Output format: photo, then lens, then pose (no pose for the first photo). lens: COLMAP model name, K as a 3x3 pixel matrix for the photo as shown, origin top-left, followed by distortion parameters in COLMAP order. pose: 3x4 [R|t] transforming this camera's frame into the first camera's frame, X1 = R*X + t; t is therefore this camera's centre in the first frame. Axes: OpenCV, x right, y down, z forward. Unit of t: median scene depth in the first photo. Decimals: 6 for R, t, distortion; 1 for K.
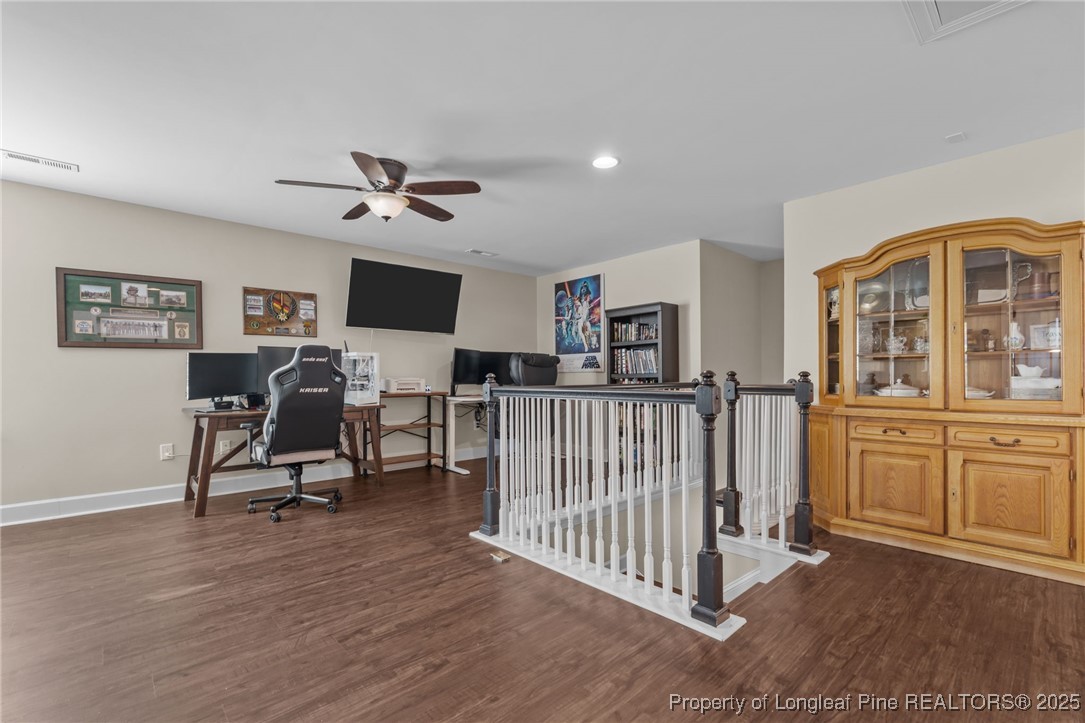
lens RADIAL K [[481.1, 0, 535.9], [0, 481.1, 382.7], [0, 0, 1]] dist [0.001335, 0.000143]
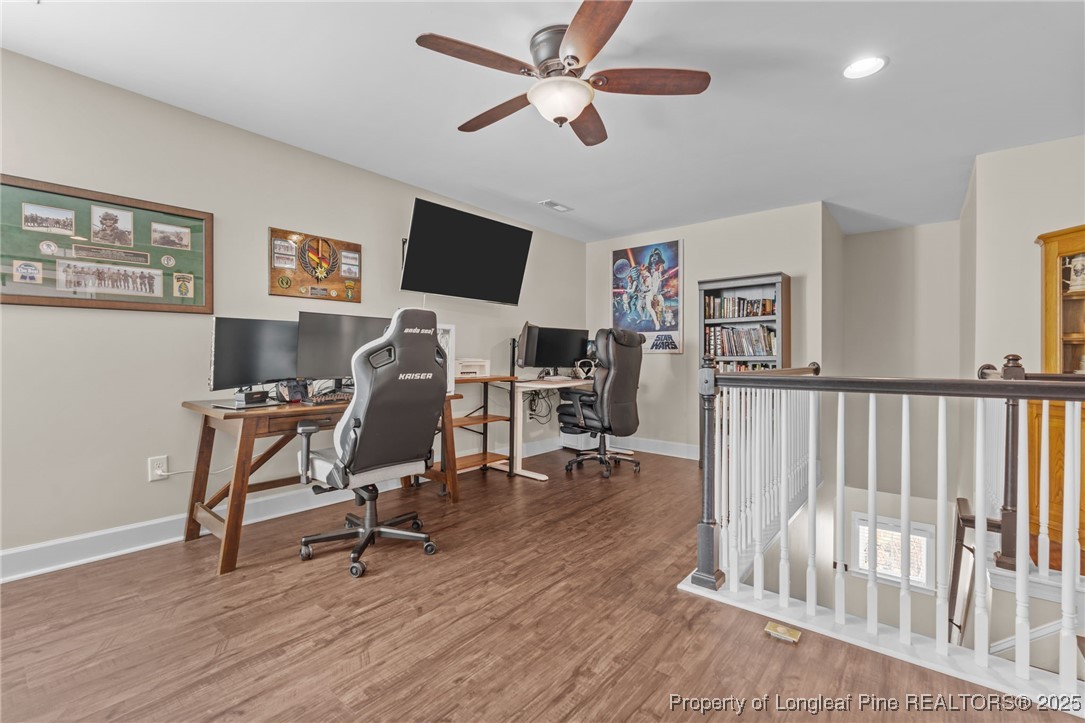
lens RADIAL K [[476.6, 0, 539.8], [0, 476.6, 361.2], [0, 0, 1]] dist [-0.005480, -0.000115]
pose [[0.989258, 0.007368, 0.145993, -0.341174], [-0.006588, 0.999961, -0.005825, -0.002635], [-0.146031, 0.004800, 0.989268, 0.276542]]
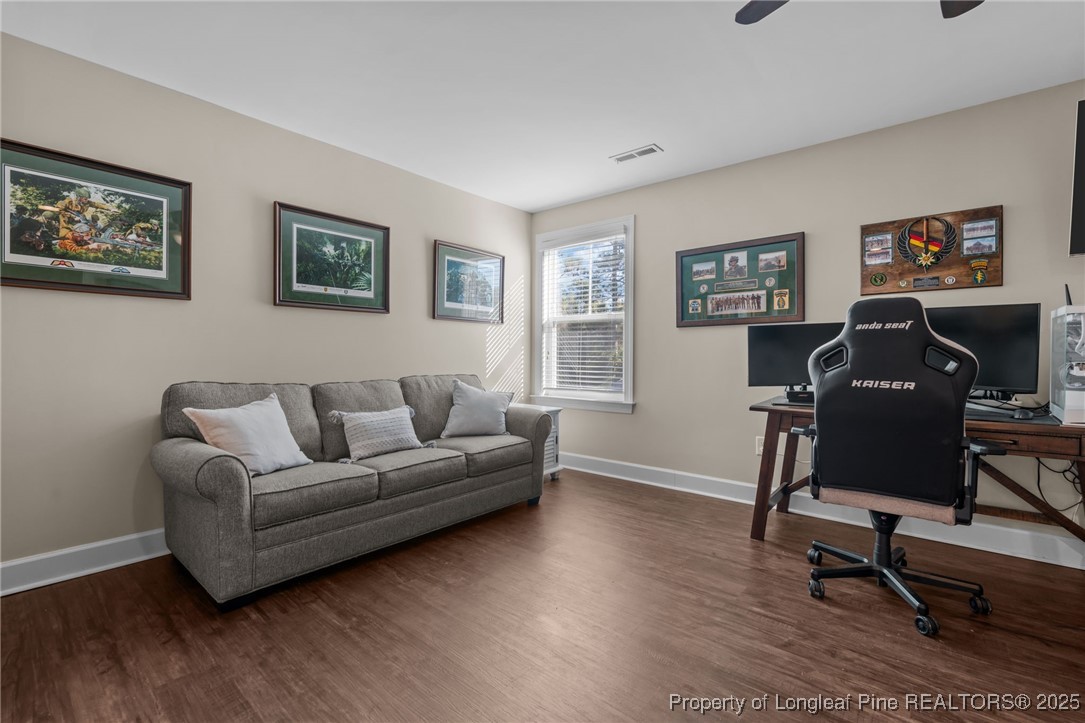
lens RADIAL K [[476.6, 0, 539.8], [0, 476.6, 361.2], [0, 0, 1]] dist [-0.005480, -0.000115]
pose [[0.133707, 0.018609, -0.990846, 0.002621], [-0.020110, 0.999669, 0.016061, -0.009499], [0.990817, 0.017779, 0.134037, 0.493697]]
